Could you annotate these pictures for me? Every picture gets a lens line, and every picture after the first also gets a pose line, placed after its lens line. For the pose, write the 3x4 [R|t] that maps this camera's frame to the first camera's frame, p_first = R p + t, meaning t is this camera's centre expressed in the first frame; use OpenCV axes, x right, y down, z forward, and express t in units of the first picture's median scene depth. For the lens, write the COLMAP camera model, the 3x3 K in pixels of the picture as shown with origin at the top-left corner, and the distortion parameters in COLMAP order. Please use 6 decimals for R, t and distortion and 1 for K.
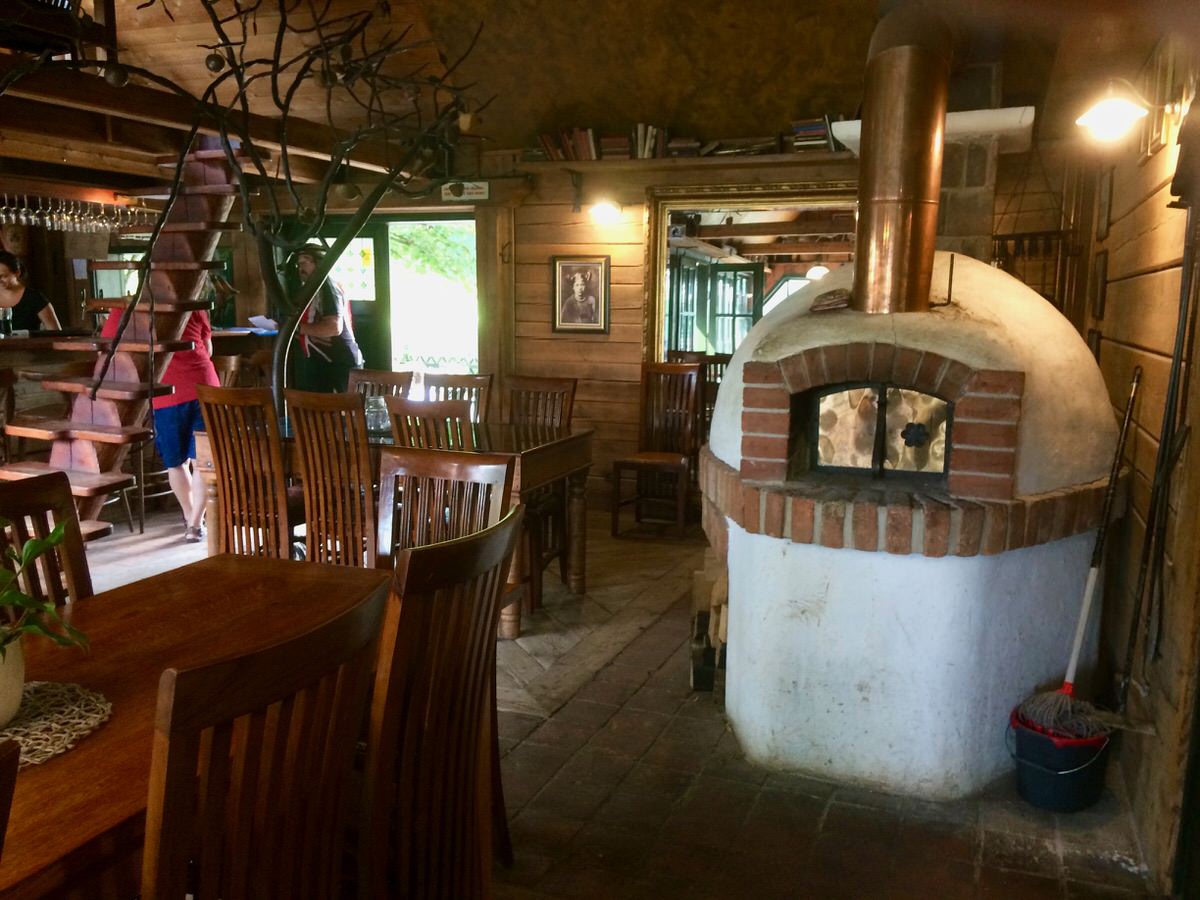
lens RADIAL K [[1008.0, 0, 600.0], [0, 1008.0, 450.0], [0, 0, 1]] dist [0.069433, -0.003725]
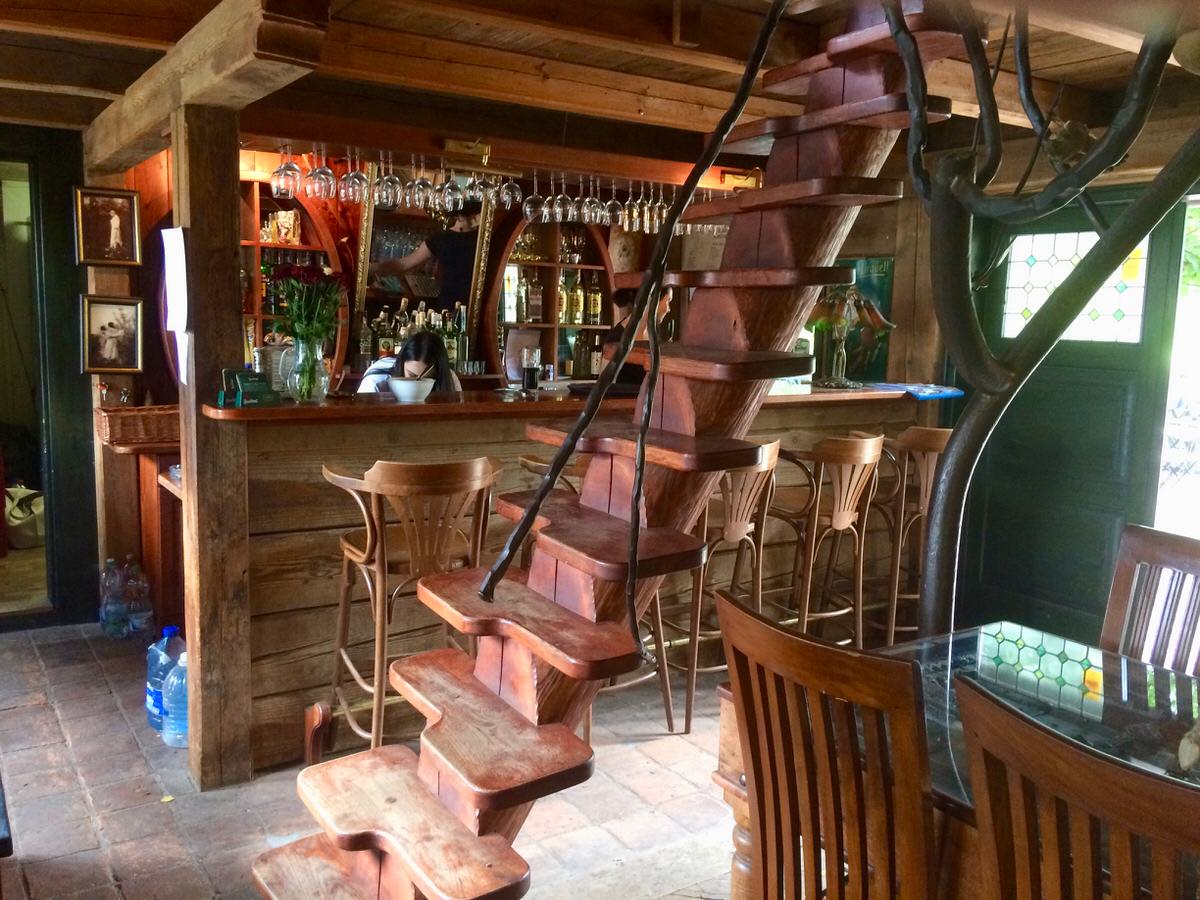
lens RADIAL K [[1008.0, 0, 600.0], [0, 1008.0, 450.0], [0, 0, 1]] dist [0.069433, -0.003725]
pose [[0.805698, 0.092182, -0.585110, -0.186135], [-0.106753, 0.994239, 0.009640, -0.095335], [0.582628, 0.054696, 0.810897, 0.566455]]
